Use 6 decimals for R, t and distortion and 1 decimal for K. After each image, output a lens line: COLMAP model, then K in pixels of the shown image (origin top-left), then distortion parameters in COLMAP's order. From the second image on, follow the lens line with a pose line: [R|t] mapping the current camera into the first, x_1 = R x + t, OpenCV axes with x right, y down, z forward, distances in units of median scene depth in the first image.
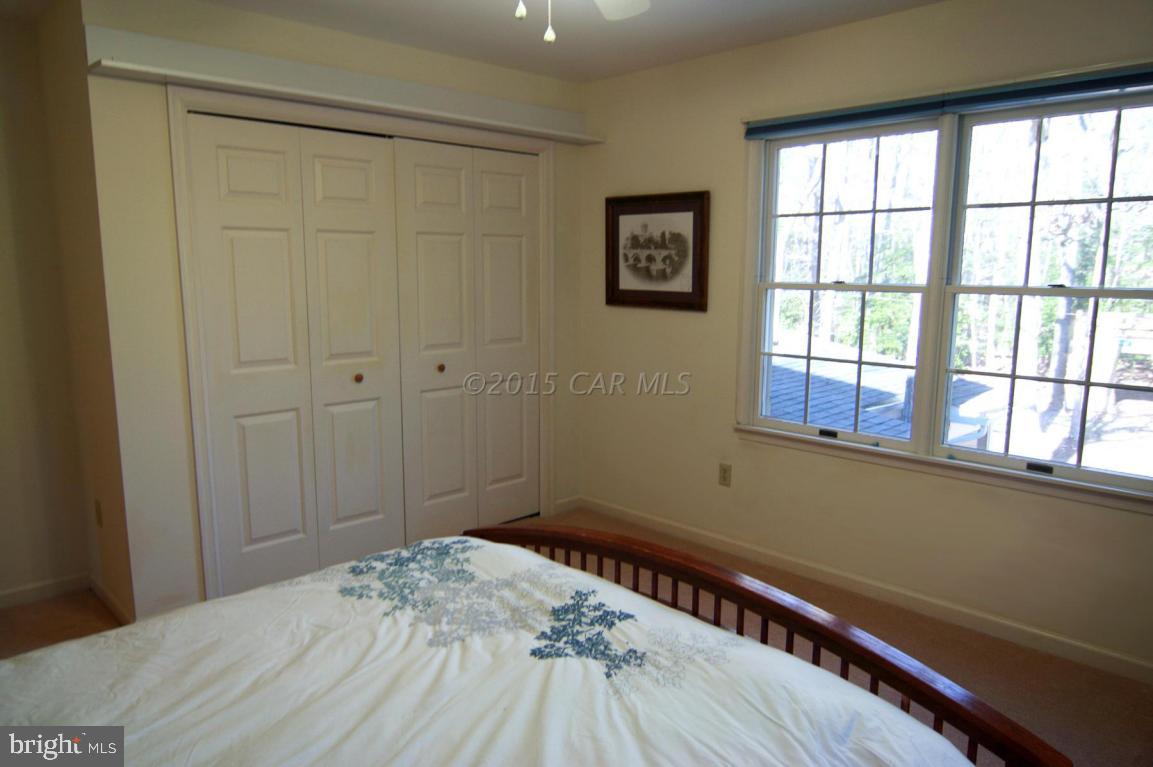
lens RADIAL K [[758.3, 0, 576.5], [0, 758.3, 383.5], [0, 0, 1]] dist [-0.003841, -0.000997]
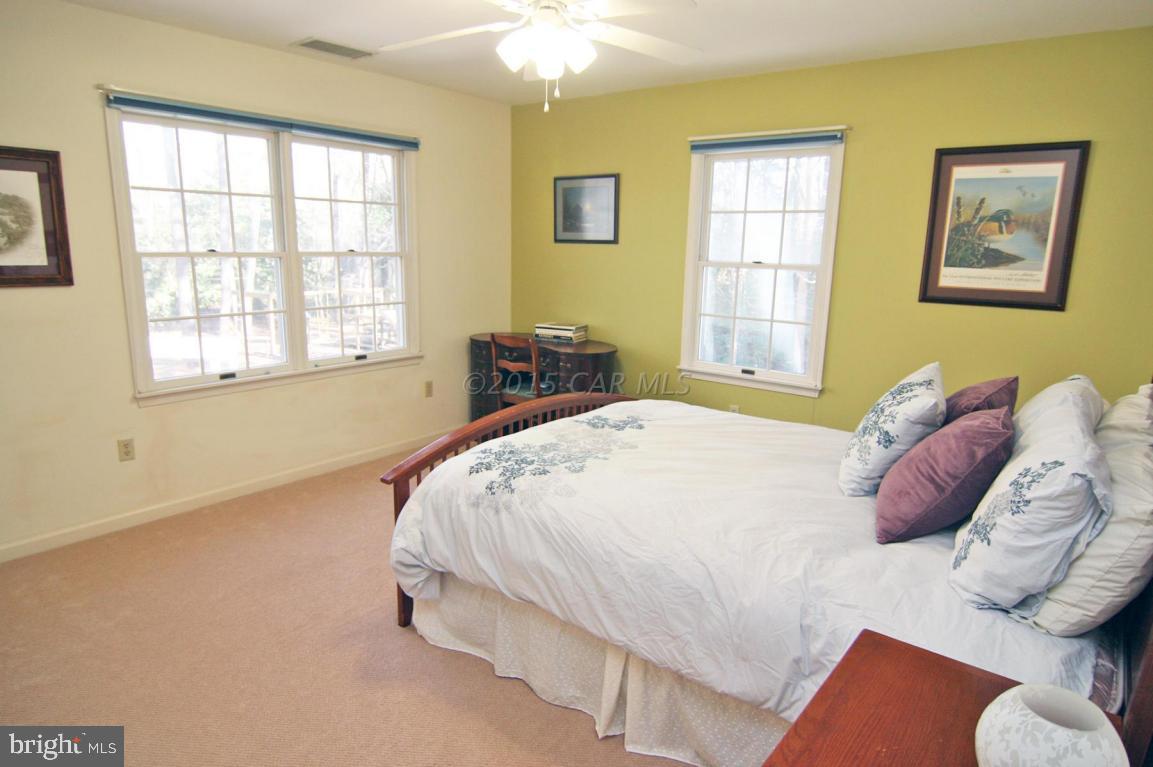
lens RADIAL K [[666.3, 0, 576.5], [0, 666.3, 383.5], [0, 0, 1]] dist [-0.046883, -0.000377]
pose [[-0.117030, -0.209976, 0.970677, -0.832101], [0.126270, 0.966315, 0.224256, -0.096614], [-0.985068, 0.148812, -0.086574, 0.597629]]
